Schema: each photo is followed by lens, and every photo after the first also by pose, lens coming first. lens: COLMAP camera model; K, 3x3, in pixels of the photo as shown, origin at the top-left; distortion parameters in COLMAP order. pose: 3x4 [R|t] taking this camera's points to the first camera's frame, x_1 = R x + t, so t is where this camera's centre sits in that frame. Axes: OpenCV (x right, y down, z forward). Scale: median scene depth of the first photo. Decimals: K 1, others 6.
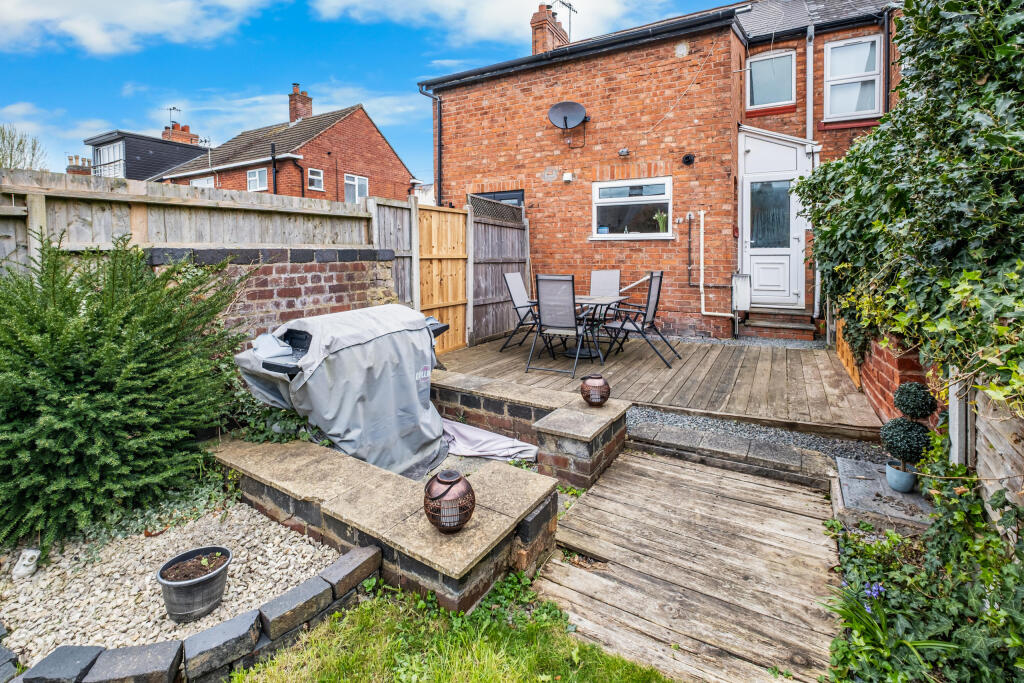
lens RADIAL K [[444.9, 0, 538.4], [0, 444.9, 267.4], [0, 0, 1]] dist [0.001243, 0.000113]
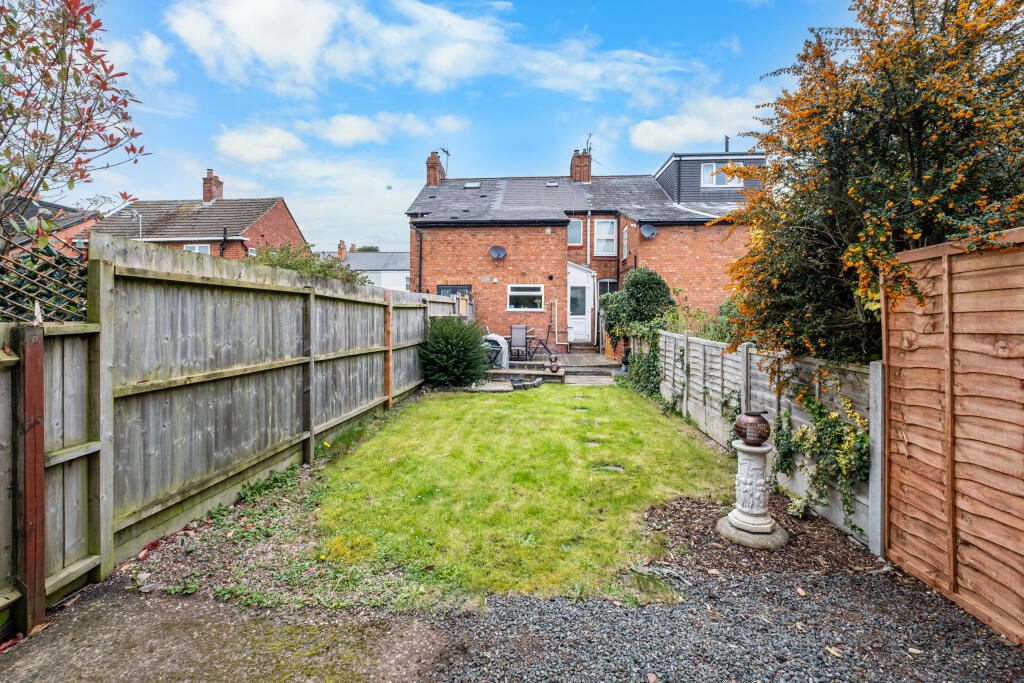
lens RADIAL K [[444.9, 0, 510.4], [0, 444.9, 332.5], [0, 0, 1]] dist [0.001243, 0.000113]
pose [[0.906589, -0.007041, 0.421957, -0.741472], [0.004293, 0.999963, 0.007461, 0.024359], [-0.421994, -0.004953, 0.906585, -0.906600]]
